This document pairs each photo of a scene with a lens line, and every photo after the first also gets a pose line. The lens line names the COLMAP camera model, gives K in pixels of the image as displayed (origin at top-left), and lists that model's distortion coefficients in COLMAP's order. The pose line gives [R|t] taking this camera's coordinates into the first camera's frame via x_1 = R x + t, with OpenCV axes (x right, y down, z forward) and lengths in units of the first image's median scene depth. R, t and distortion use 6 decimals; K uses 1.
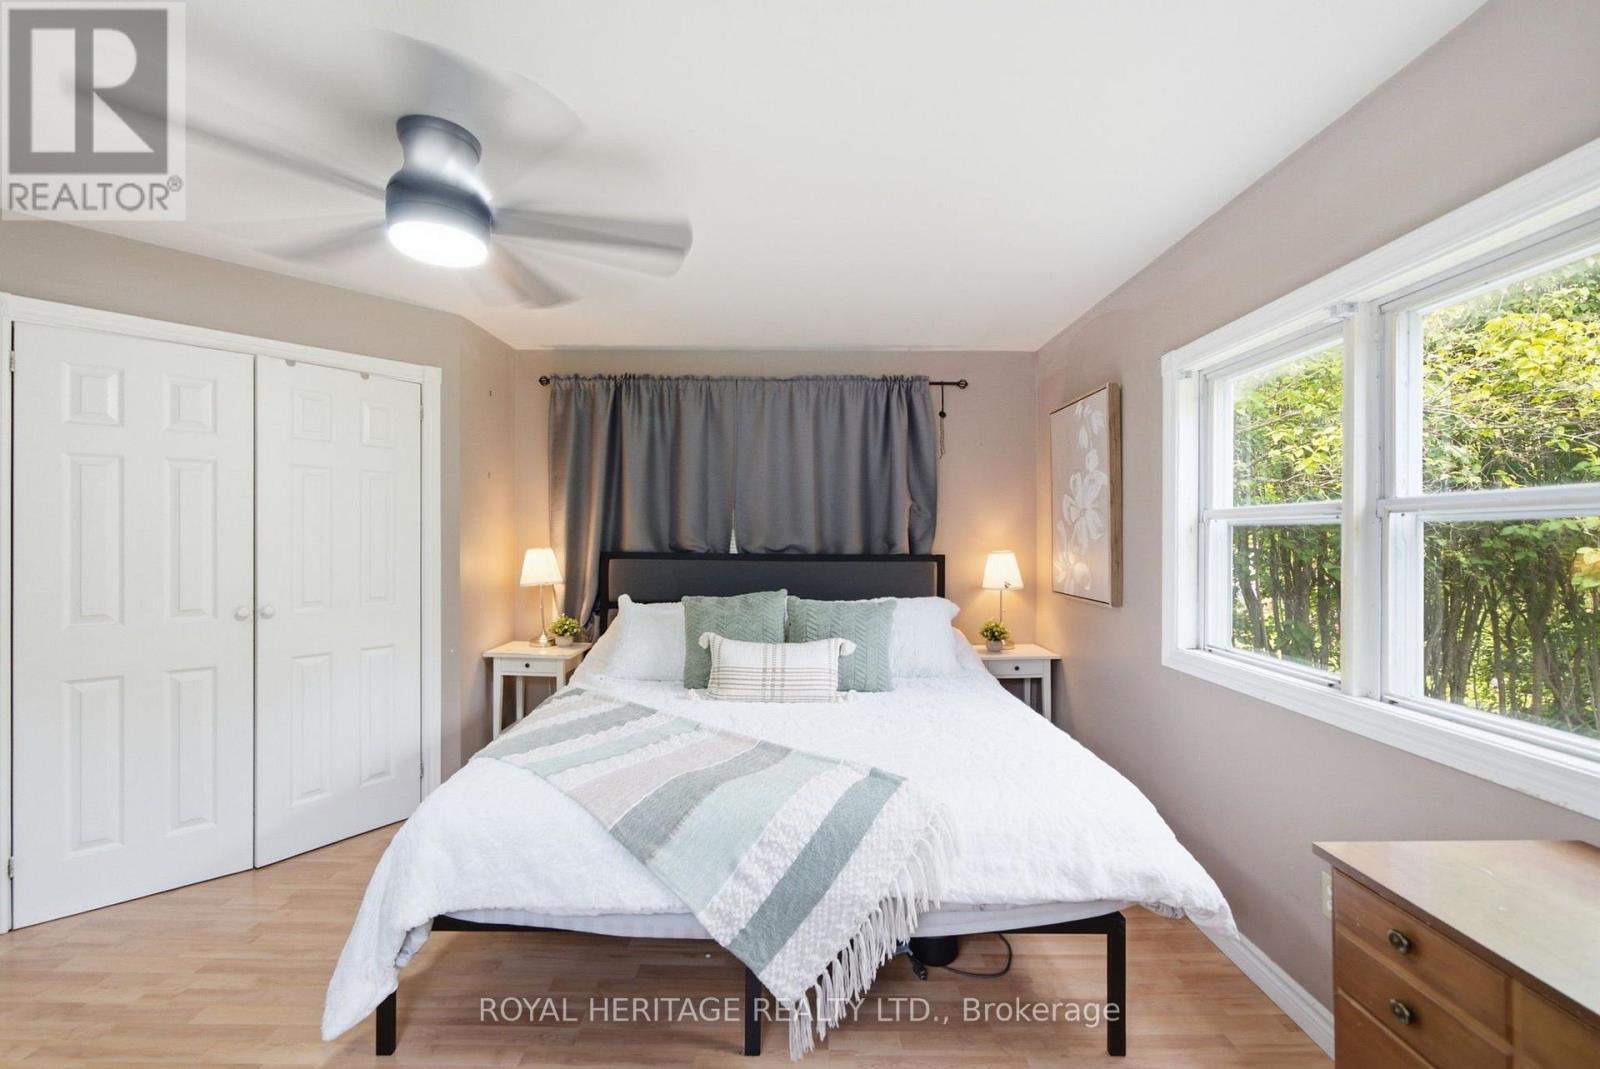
lens RADIAL K [[658.6, 0, 787.6], [0, 658.6, 536.4], [0, 0, 1]] dist [-0.012463, 0.007092]
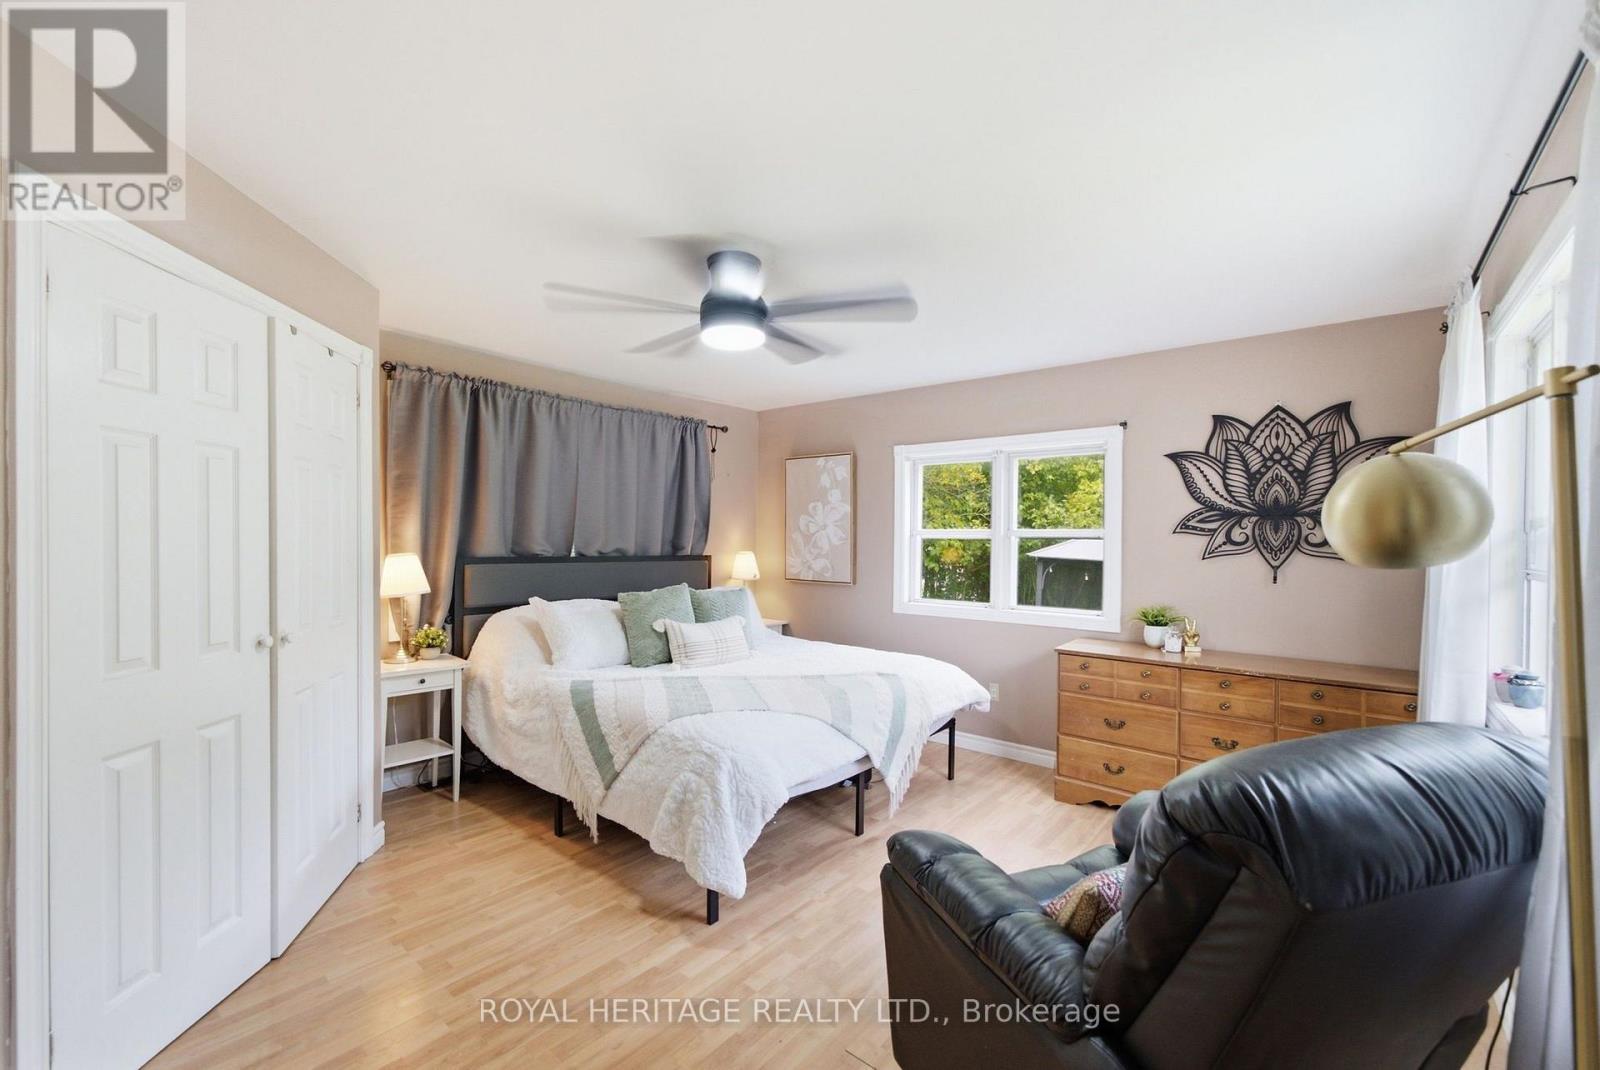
lens RADIAL K [[658.6, 0, 808.3], [0, 658.6, 540.5], [0, 0, 1]] dist [-0.012463, 0.007092]
pose [[0.636931, 0.001599, 0.770919, -0.695560], [-0.006899, 0.999970, 0.003626, -0.008607], [-0.770890, -0.007629, 0.636923, -0.009143]]
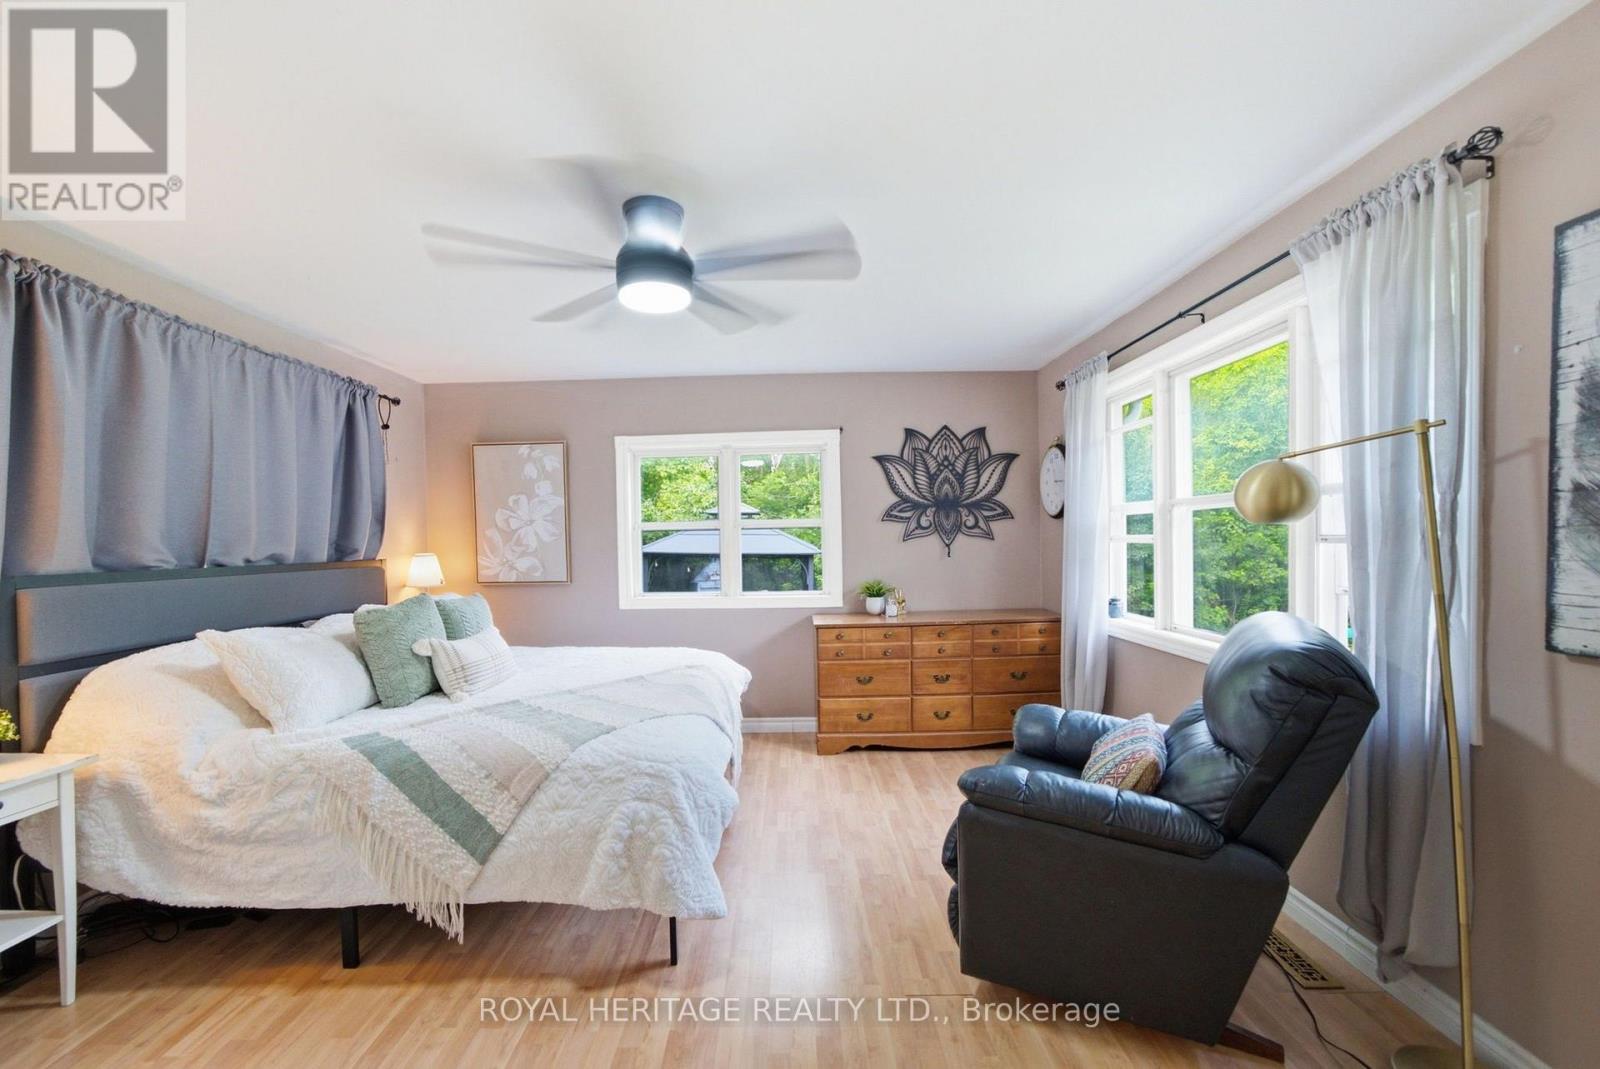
lens RADIAL K [[658.6, 0, 798.3], [0, 658.6, 536.8], [0, 0, 1]] dist [-0.012463, 0.007092]
pose [[-0.004971, -0.000996, 0.999987, -0.821282], [0.022400, 0.999748, 0.001107, 0.004672], [-0.999737, 0.022406, -0.004948, 0.354698]]
